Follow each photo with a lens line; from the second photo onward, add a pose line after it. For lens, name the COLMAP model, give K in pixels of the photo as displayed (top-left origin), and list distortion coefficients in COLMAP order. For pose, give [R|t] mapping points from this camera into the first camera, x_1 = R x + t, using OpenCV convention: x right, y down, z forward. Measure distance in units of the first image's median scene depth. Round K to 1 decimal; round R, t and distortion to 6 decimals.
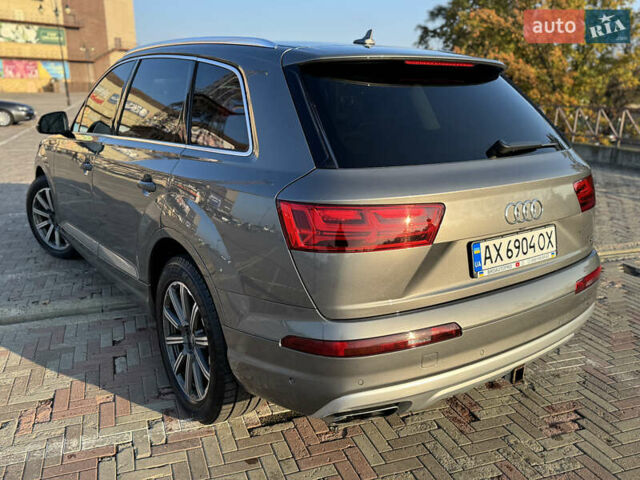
lens RADIAL K [[551.0, 0, 317.9], [0, 551.0, 240.9], [0, 0, 1]] dist [0.085820, -0.134641]
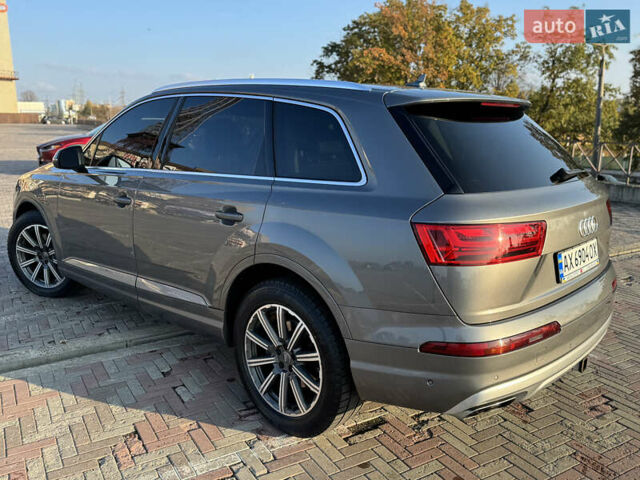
lens RADIAL K [[551.0, 0, 317.9], [0, 551.0, 240.9], [0, 0, 1]] dist [0.085820, -0.134641]
pose [[0.980846, -0.039077, 0.190823, -0.388379], [0.049039, 0.997654, -0.047761, 0.006951], [-0.188509, 0.056204, 0.980462, -0.067588]]
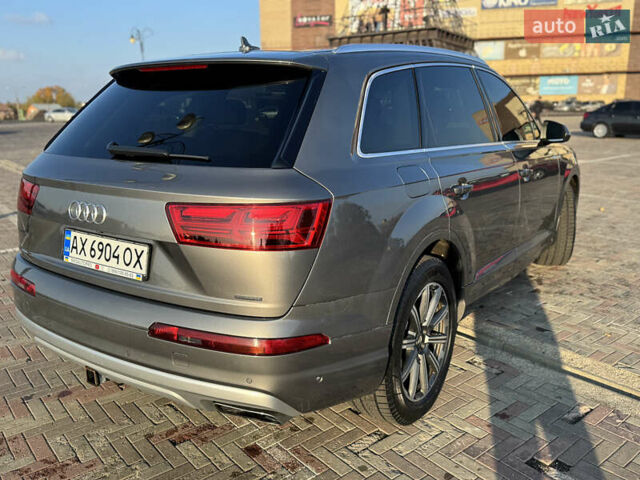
lens RADIAL K [[539.7, 0, 320.0], [0, 539.7, 240.0], [0, 0, 1]] dist [0.090287, -0.160815]
pose [[0.329840, 0.208639, -0.920693, 1.262649], [-0.231089, 0.963445, 0.135539, -0.208713], [0.915316, 0.168056, 0.365997, 0.916889]]
